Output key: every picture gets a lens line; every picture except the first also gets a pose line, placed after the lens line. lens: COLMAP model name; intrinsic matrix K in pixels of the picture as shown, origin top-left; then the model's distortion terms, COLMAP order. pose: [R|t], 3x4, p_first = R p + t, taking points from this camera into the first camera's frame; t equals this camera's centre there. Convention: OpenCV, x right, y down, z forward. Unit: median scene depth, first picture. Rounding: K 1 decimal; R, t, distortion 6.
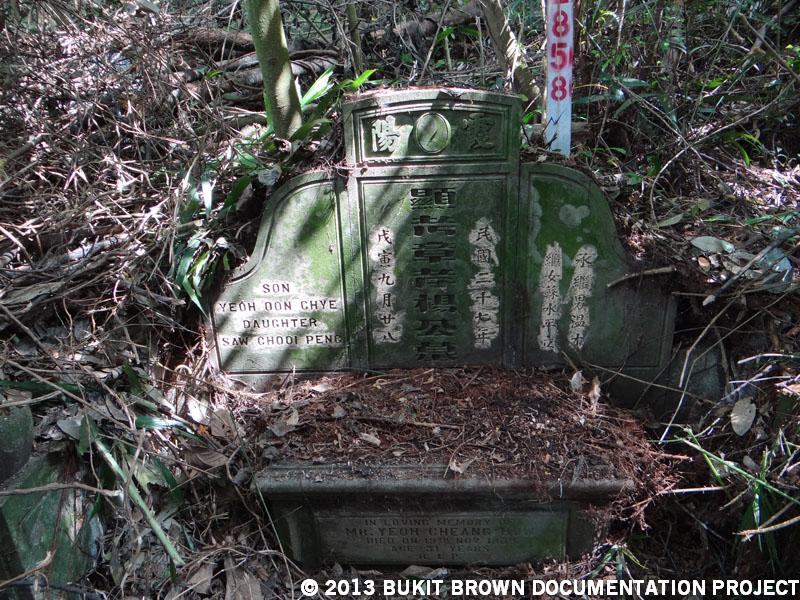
lens RADIAL K [[634.8, 0, 400.2], [0, 634.8, 303.3], [0, 0, 1]] dist [-0.012953, 0.019884]
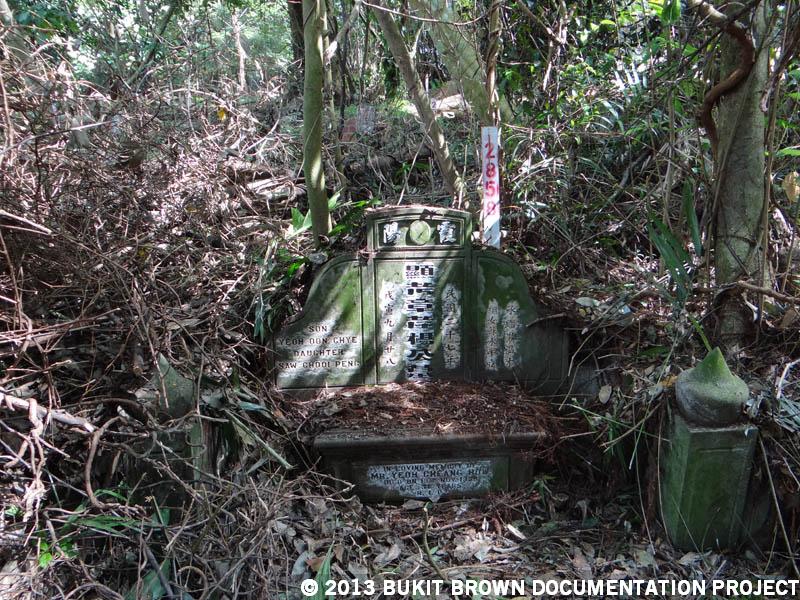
lens RADIAL K [[634.8, 0, 399.9], [0, 634.8, 297.9], [0, 0, 1]] dist [-0.012953, 0.019884]
pose [[0.994598, 0.004438, 0.103703, -0.166673], [0.014353, 0.983606, -0.179757, 0.193201], [-0.102800, 0.180274, 0.978230, -0.578957]]
